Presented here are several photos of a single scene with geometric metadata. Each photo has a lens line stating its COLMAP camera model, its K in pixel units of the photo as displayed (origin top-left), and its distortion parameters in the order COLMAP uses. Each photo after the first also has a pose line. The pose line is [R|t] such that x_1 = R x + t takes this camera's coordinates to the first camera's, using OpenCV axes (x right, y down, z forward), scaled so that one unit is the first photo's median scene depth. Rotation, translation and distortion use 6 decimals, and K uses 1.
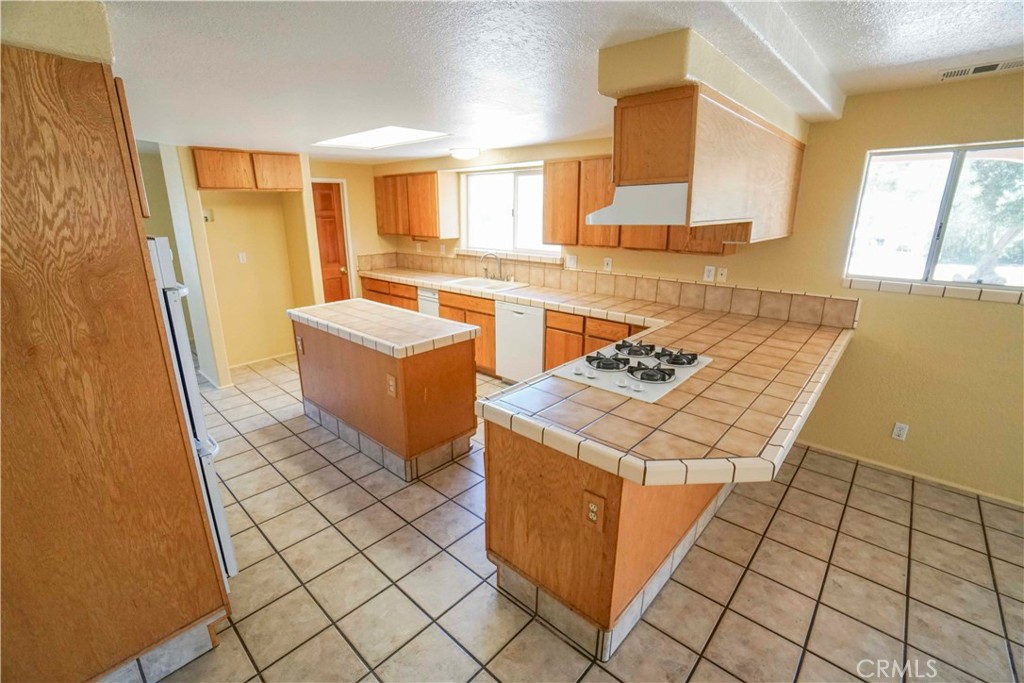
lens RADIAL K [[448.4, 0, 510.1], [0, 448.4, 342.2], [0, 0, 1]] dist [-0.054435, 0.015072]
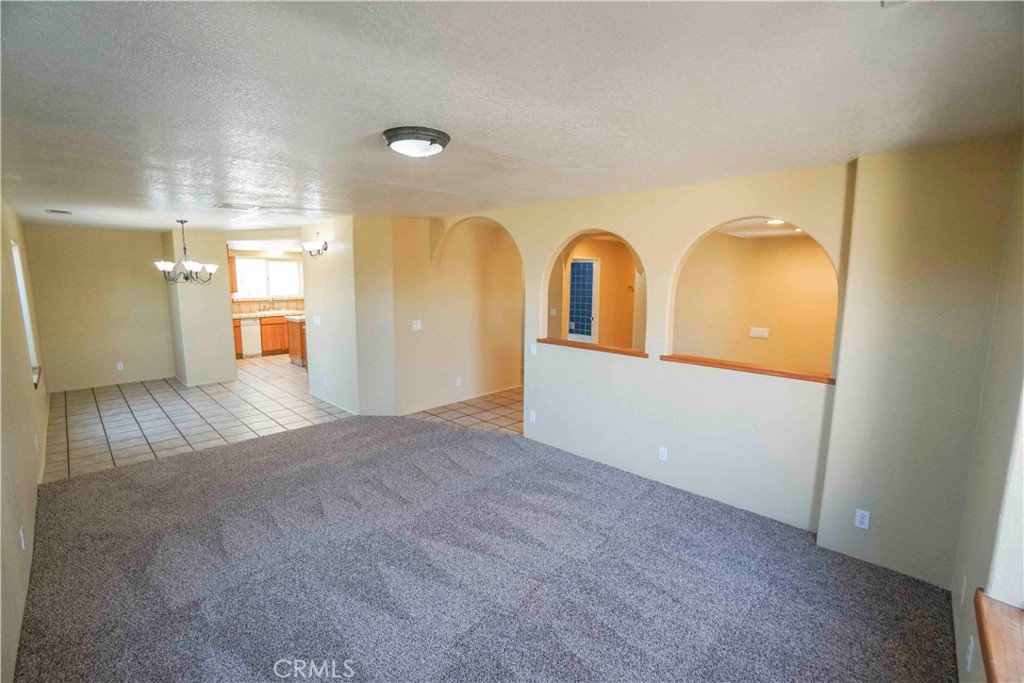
lens RADIAL K [[448.4, 0, 511.7], [0, 448.4, 340.9], [0, 0, 1]] dist [-0.054435, 0.015072]
pose [[0.028964, -0.138629, 0.989921, -2.523669], [0.275838, 0.952991, 0.125387, 0.048501], [-0.960768, 0.269426, 0.065842, -0.164188]]
